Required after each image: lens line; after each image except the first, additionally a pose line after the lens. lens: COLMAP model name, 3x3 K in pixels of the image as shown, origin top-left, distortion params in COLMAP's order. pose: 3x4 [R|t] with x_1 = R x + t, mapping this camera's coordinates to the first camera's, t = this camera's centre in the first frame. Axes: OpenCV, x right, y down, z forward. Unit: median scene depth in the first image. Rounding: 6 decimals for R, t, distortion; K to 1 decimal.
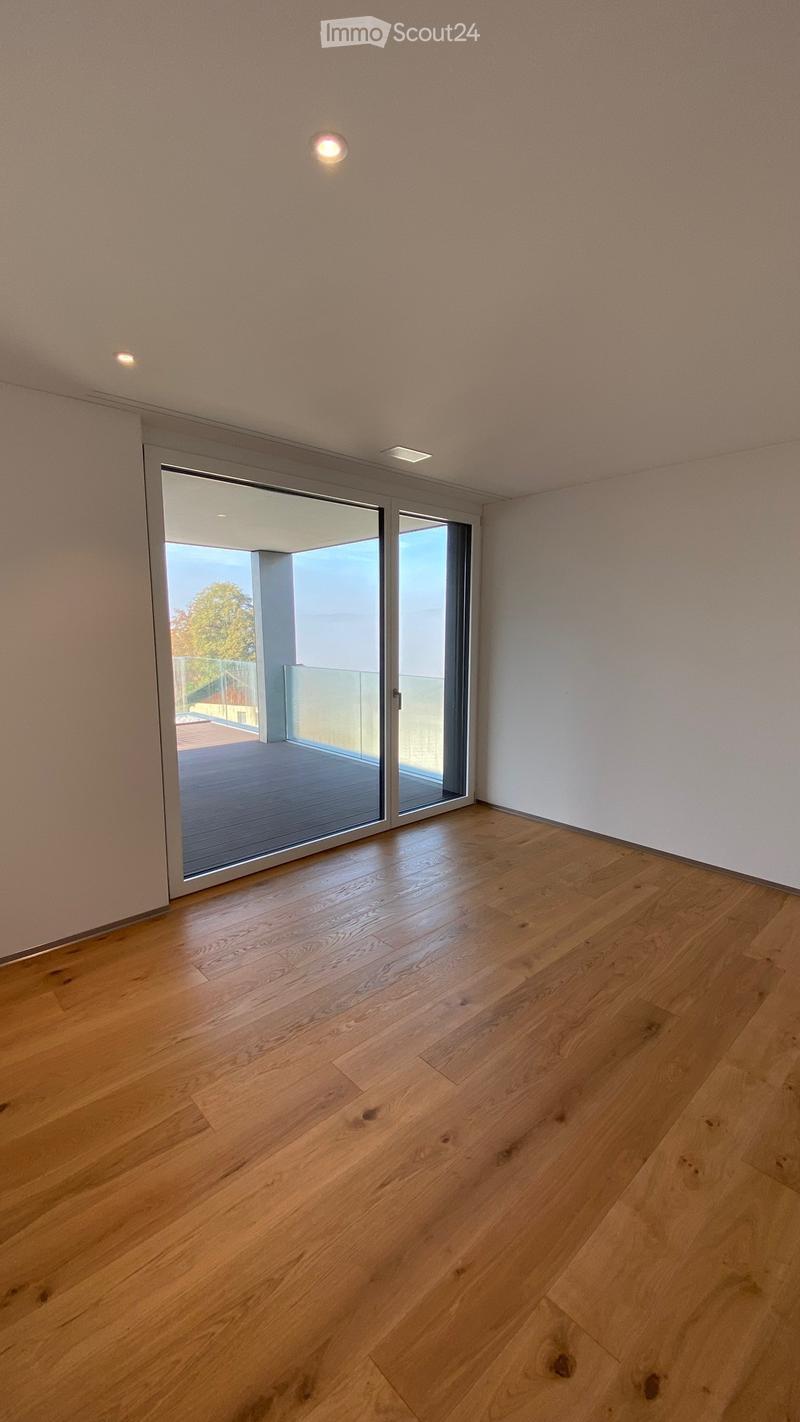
lens RADIAL K [[574.1, 0, 424.9], [0, 574.1, 714.9], [0, 0, 1]] dist [0.000667, -0.000234]
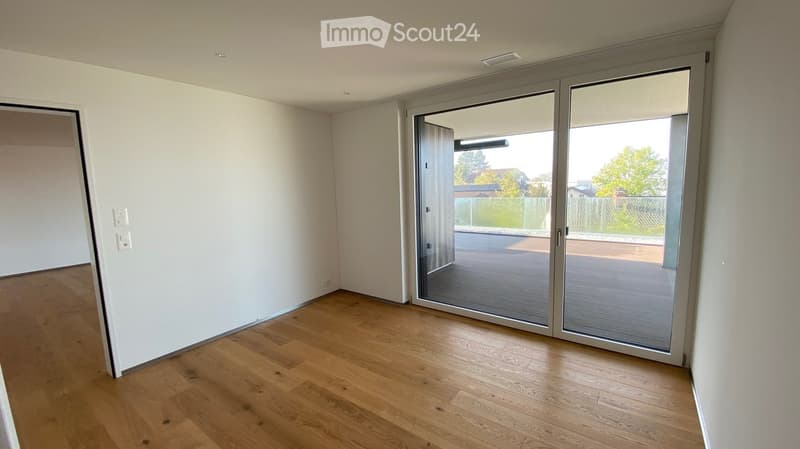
lens RADIAL K [[321.9, 0, 400.0], [0, 321.9, 224.5], [0, 0, 1]] dist [0.071062, -0.061476]
pose [[0.166883, 0.106638, -0.980193, 0.585481], [-0.117568, 0.989194, 0.087600, -0.076667], [0.978942, 0.100620, 0.177617, 0.505470]]
